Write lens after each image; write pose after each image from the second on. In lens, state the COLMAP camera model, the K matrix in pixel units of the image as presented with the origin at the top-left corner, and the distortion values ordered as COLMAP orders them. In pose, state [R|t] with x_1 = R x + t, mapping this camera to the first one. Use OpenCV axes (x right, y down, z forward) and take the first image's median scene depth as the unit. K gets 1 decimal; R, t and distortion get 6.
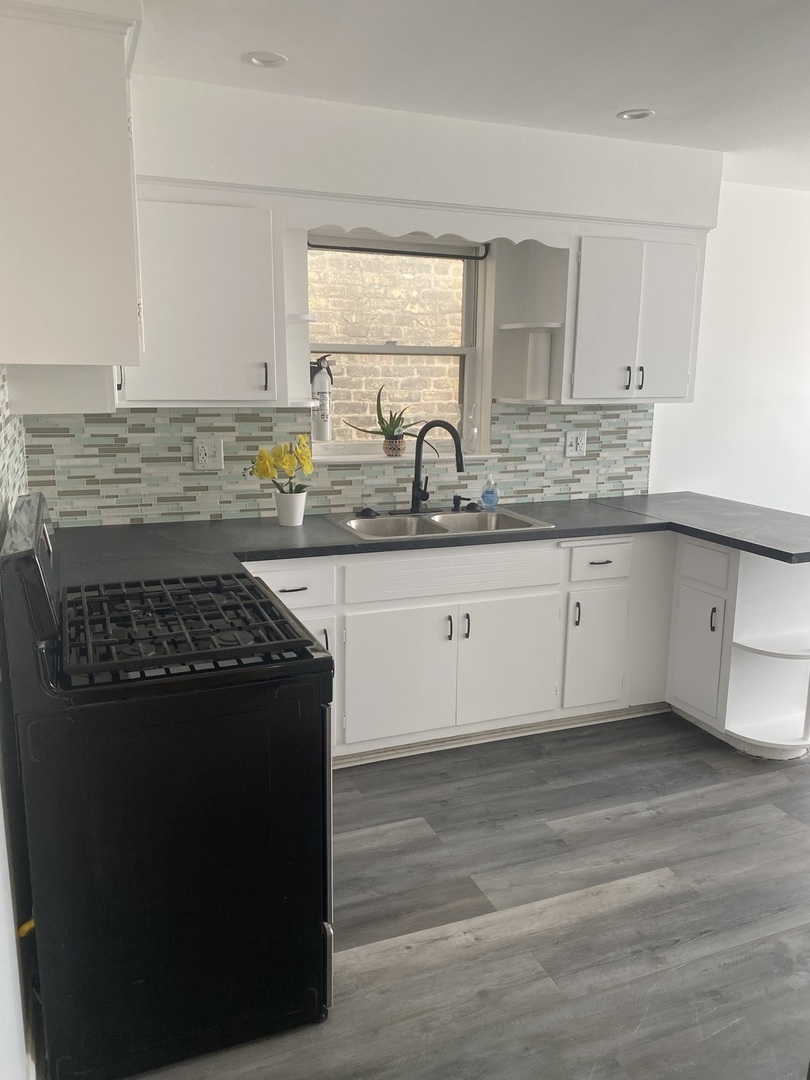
lens RADIAL K [[832.6, 0, 415.4], [0, 832.6, 530.5], [0, 0, 1]] dist [0.052341, -0.059014]
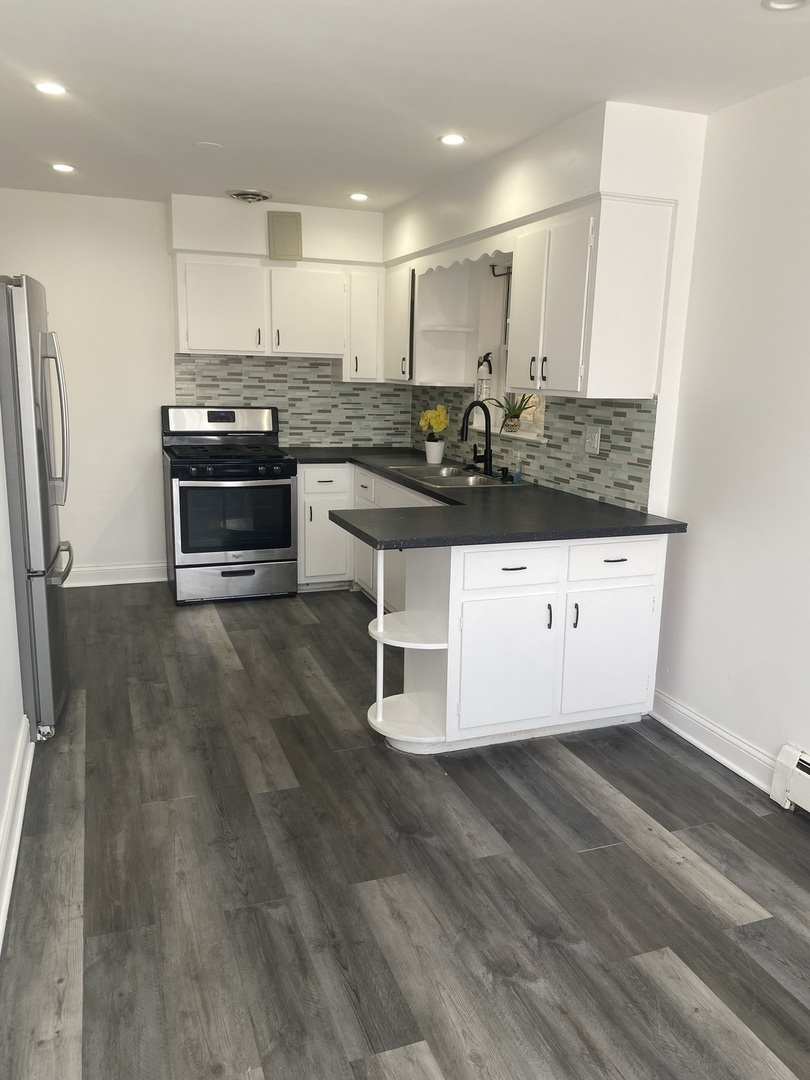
lens RADIAL K [[832.6, 0, 423.8], [0, 832.6, 546.6], [0, 0, 1]] dist [0.052341, -0.059014]
pose [[-0.036991, 0.197321, -0.979641, 1.195536], [-0.219461, 0.954776, 0.200599, -0.139954], [0.974920, 0.222413, 0.007986, 0.849873]]
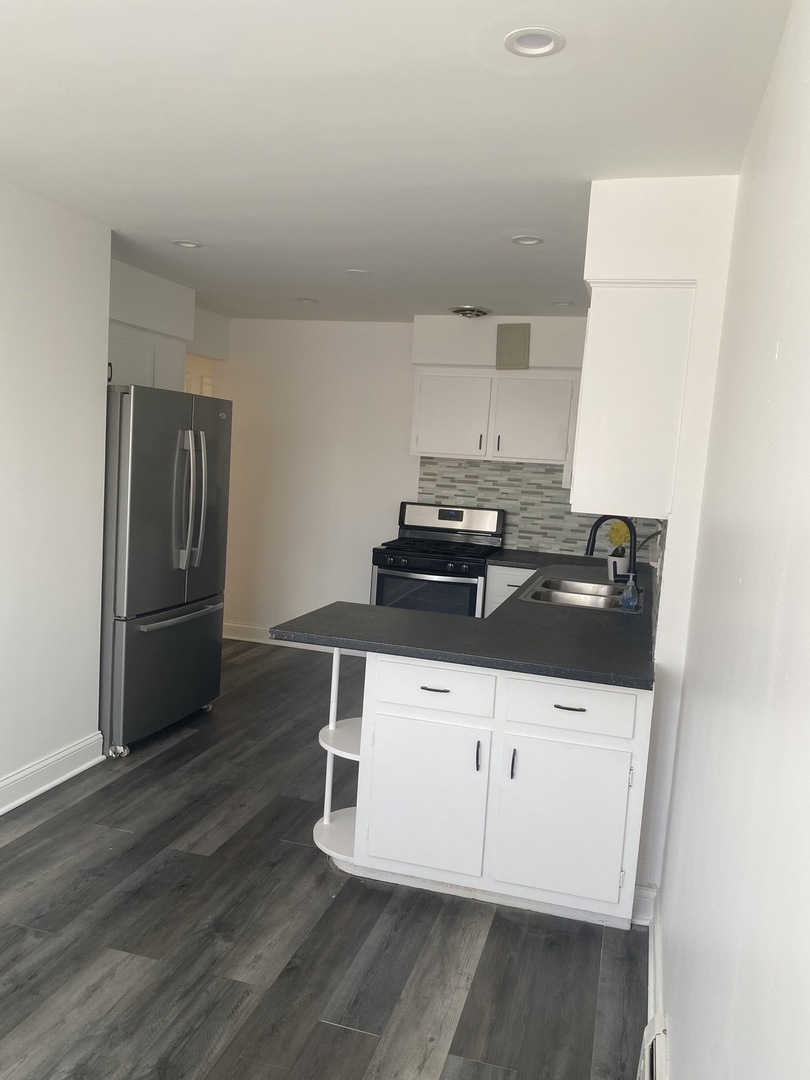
lens RADIAL K [[832.6, 0, 404.7], [0, 832.6, 542.7], [0, 0, 1]] dist [0.052341, -0.059014]
pose [[-0.638449, 0.033253, -0.768945, 0.977417], [-0.215472, 0.951394, 0.220048, -0.253470], [0.738887, 0.306176, -0.600251, 1.324713]]
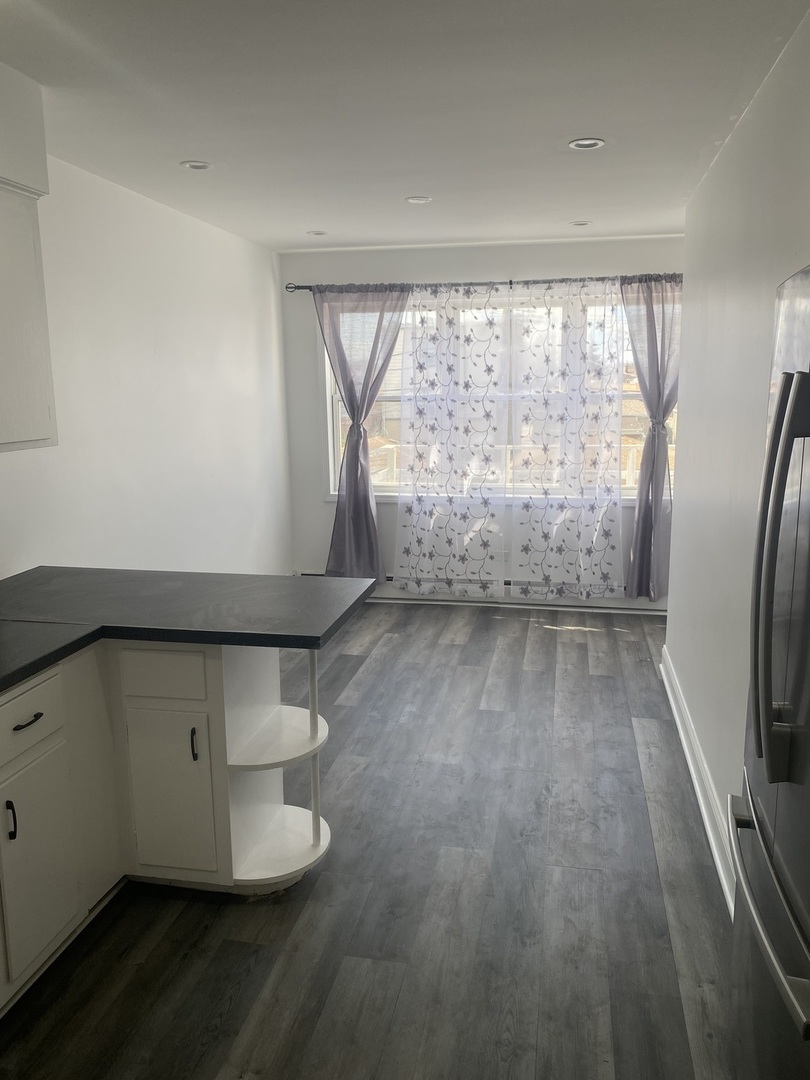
lens RADIAL K [[832.6, 0, 408.0], [0, 832.6, 538.8], [0, 0, 1]] dist [0.052341, -0.059014]
pose [[0.564977, -0.171815, 0.807020, -0.079738], [0.177312, 0.980510, 0.084619, -0.082756], [-0.805830, 0.095286, 0.584430, 0.359659]]
